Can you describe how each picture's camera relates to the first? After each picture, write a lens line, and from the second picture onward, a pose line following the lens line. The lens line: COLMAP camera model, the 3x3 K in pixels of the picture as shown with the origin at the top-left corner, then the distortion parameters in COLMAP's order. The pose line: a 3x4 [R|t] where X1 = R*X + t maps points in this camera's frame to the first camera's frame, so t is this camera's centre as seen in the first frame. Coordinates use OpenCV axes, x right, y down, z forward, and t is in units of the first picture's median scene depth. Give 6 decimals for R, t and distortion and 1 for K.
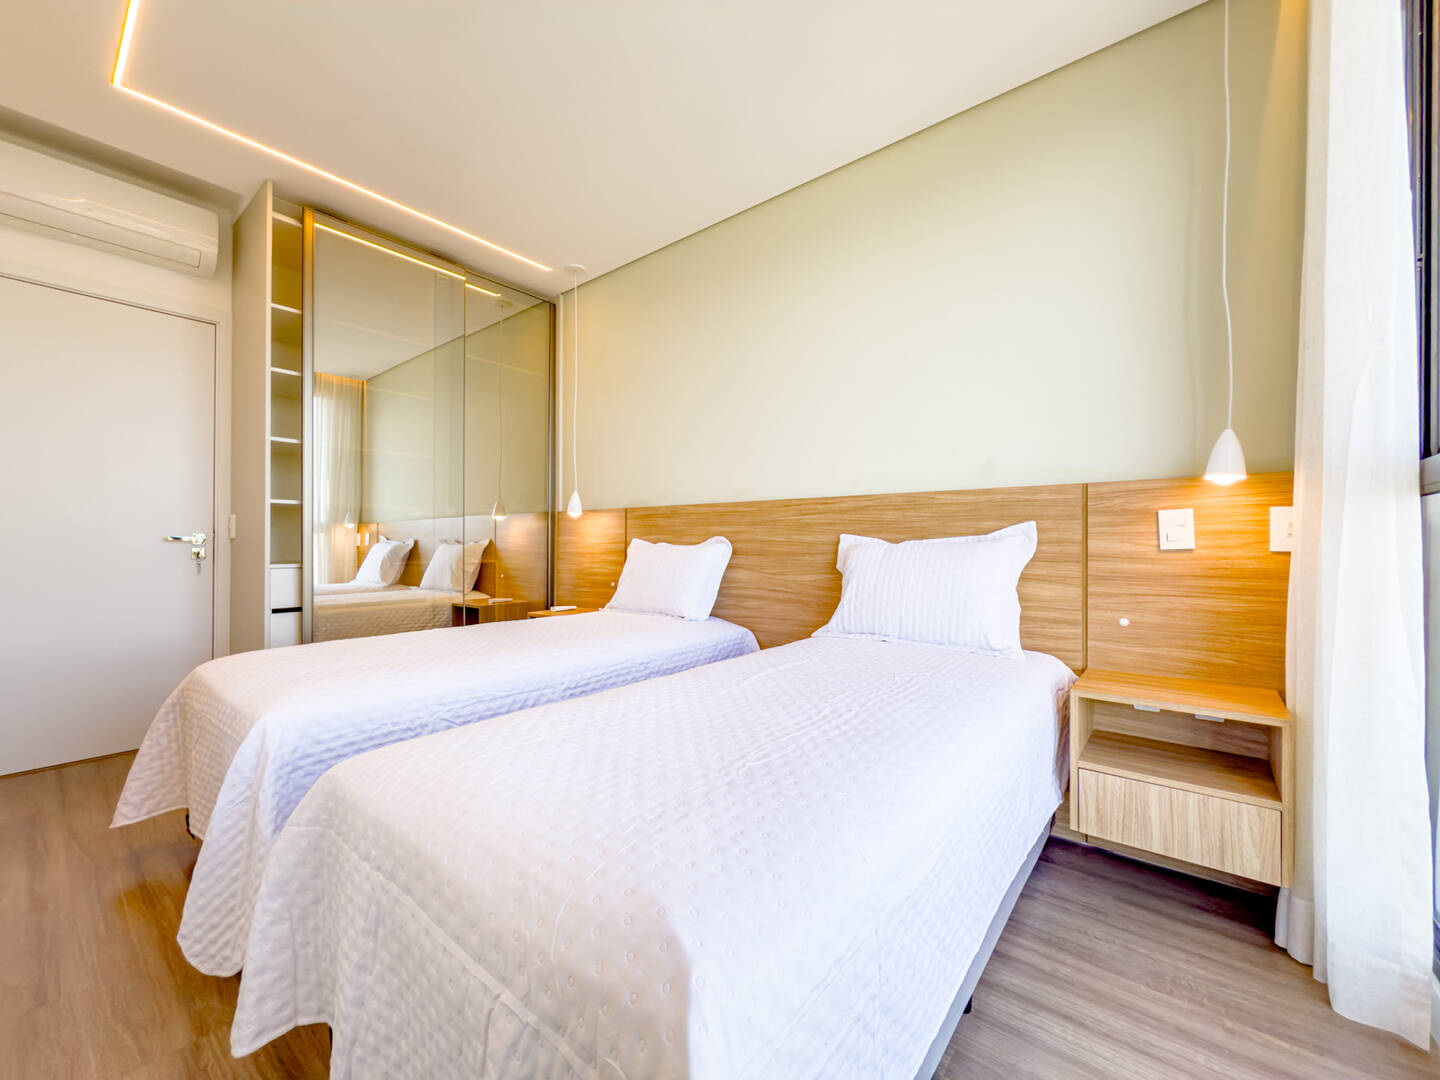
lens RADIAL K [[580.7, 0, 728.9], [0, 580.7, 526.2], [0, 0, 1]] dist [-0.000741, 0.000357]
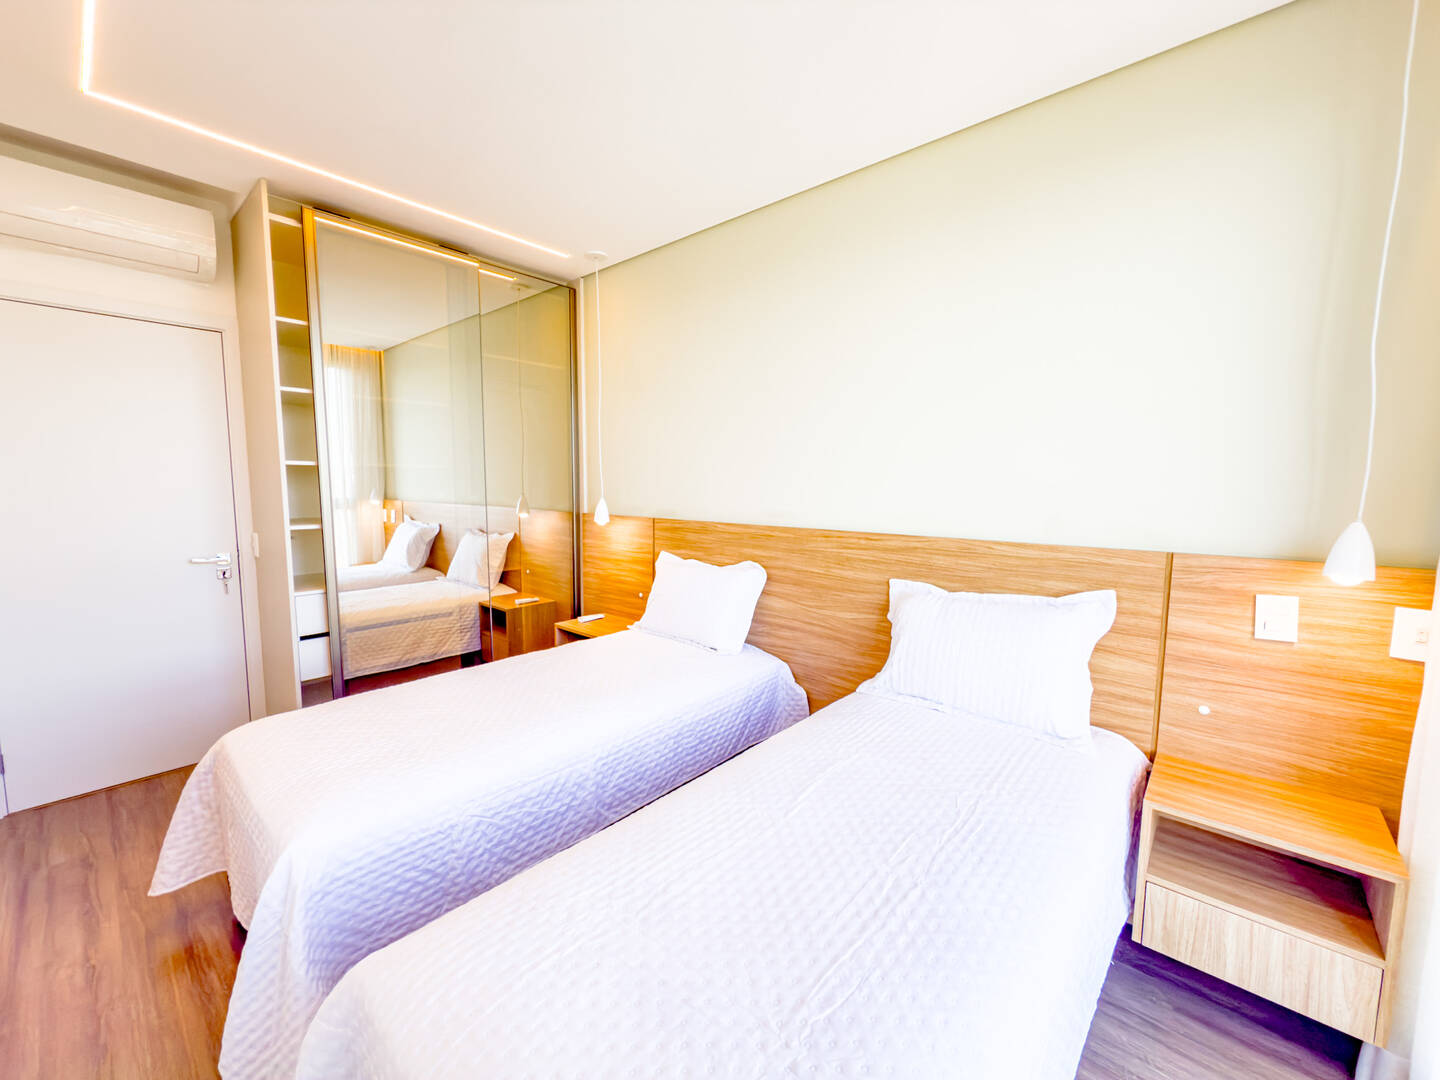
lens RADIAL K [[580.7, 0, 727.2], [0, 580.7, 522.6], [0, 0, 1]] dist [-0.000741, 0.000357]
pose [[0.999174, 0.008269, -0.039792, -0.026707], [-0.004053, 0.994477, 0.104875, -0.181269], [0.040440, -0.104627, 0.993689, 0.079344]]
